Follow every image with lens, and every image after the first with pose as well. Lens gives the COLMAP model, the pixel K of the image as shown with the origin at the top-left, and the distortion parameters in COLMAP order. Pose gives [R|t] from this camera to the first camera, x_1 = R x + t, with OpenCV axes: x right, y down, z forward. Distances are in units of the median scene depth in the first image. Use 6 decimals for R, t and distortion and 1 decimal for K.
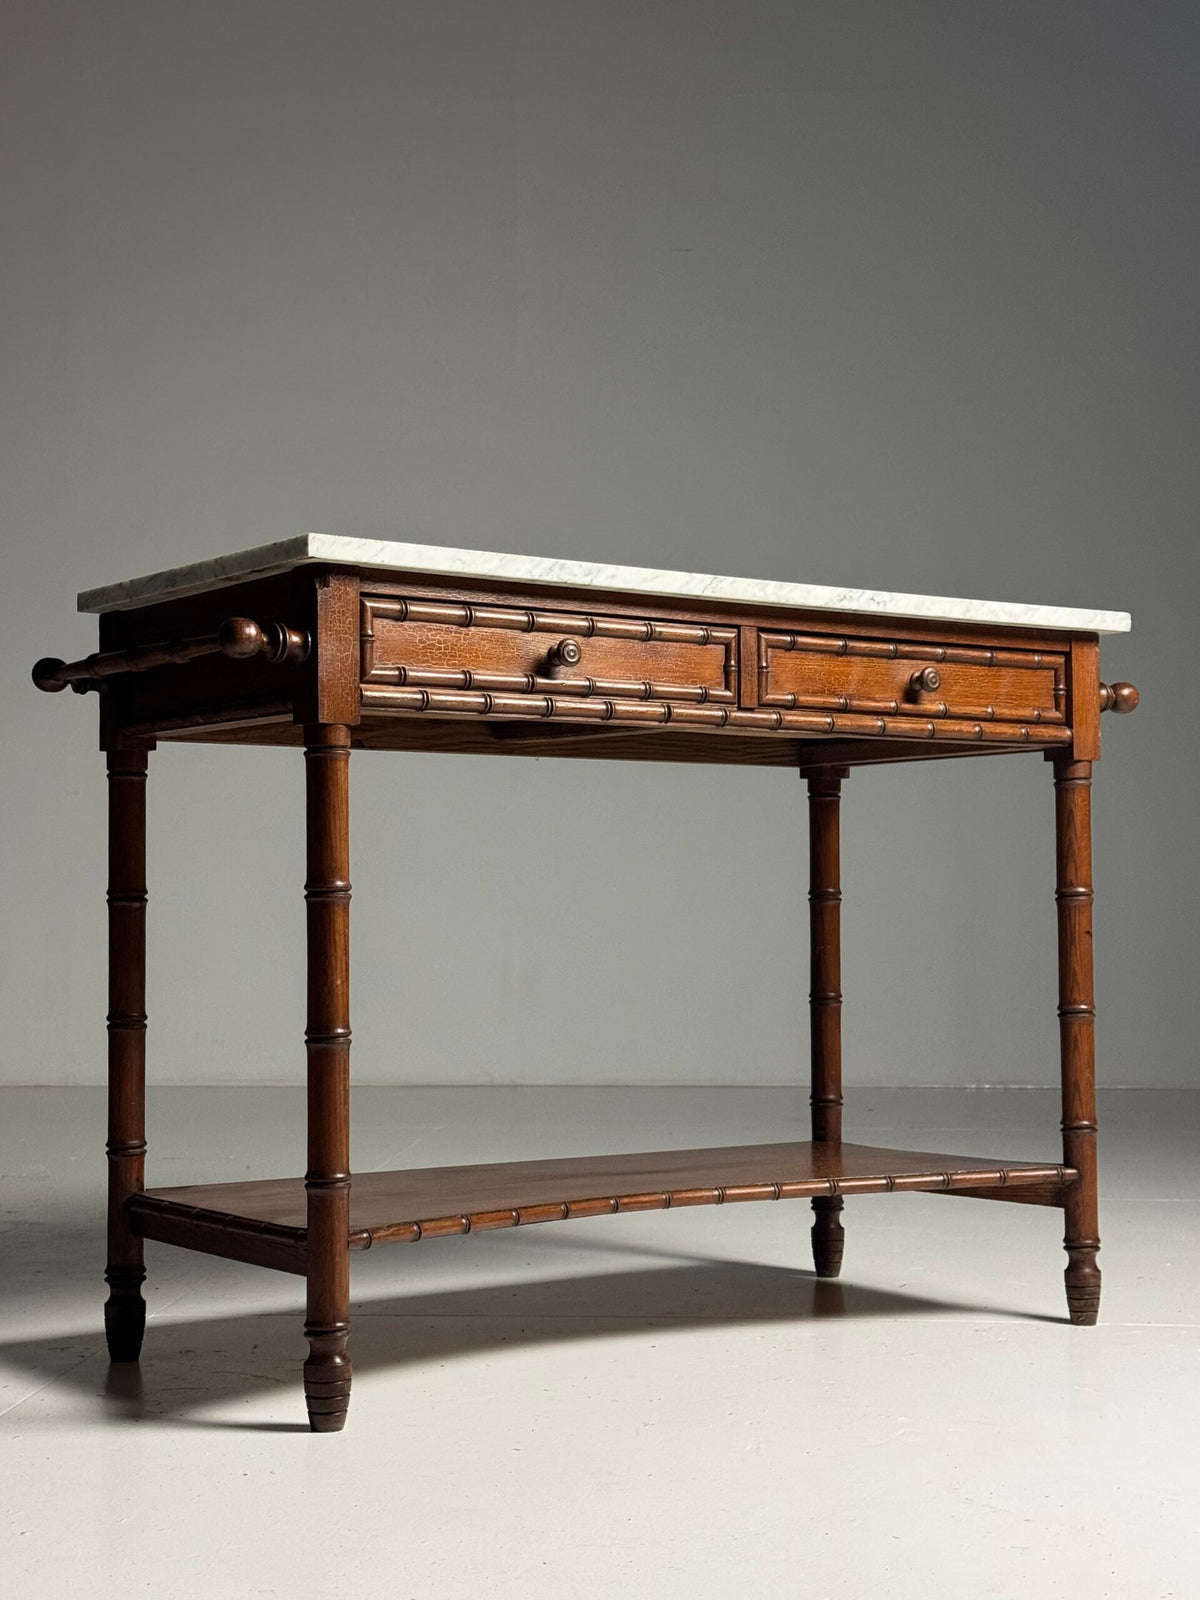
lens RADIAL K [[2480.5, 0, 601.3], [0, 2480.5, 799.5], [0, 0, 1]] dist [0.139415, 0.000000]
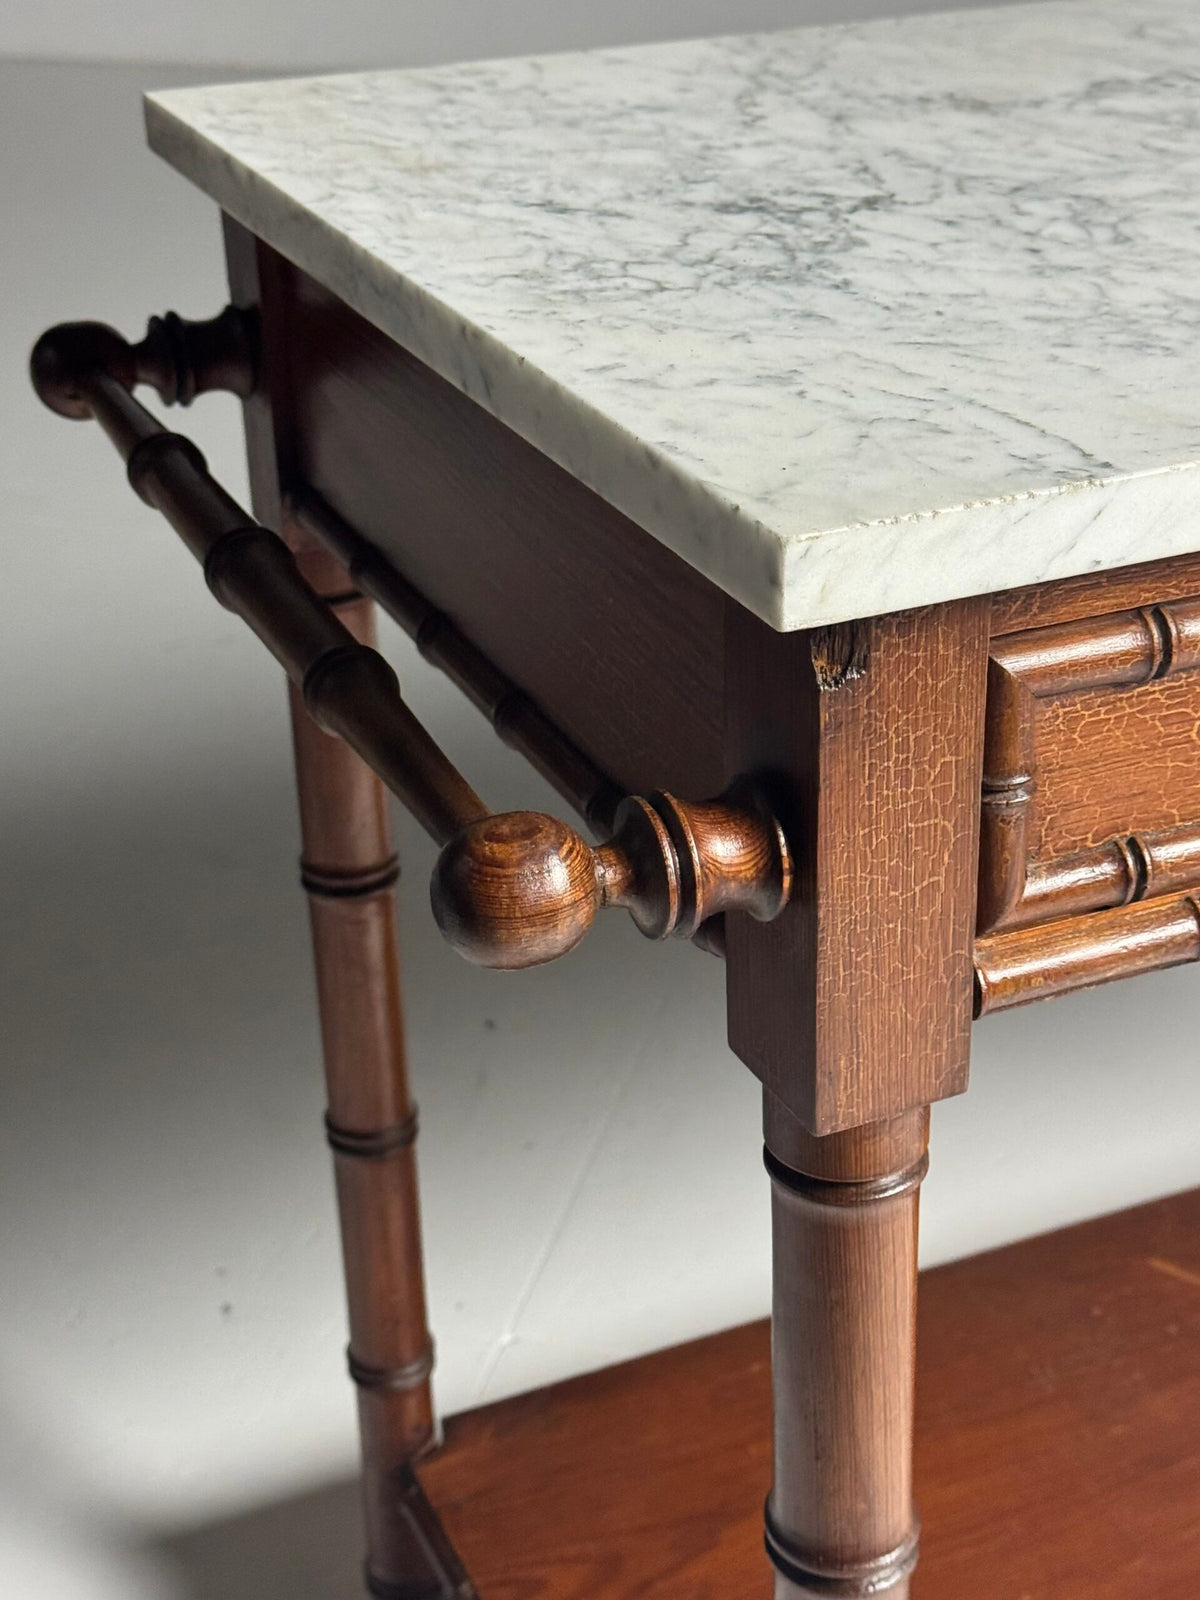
lens RADIAL K [[2480.5, 0, 615.4], [0, 2480.5, 802.2], [0, 0, 1]] dist [0.139415, 0.000000]
pose [[0.980657, 0.073877, -0.181255, -0.076268], [0.025528, 0.869850, 0.492655, -0.168793], [0.194060, -0.487753, 0.851139, 0.673978]]
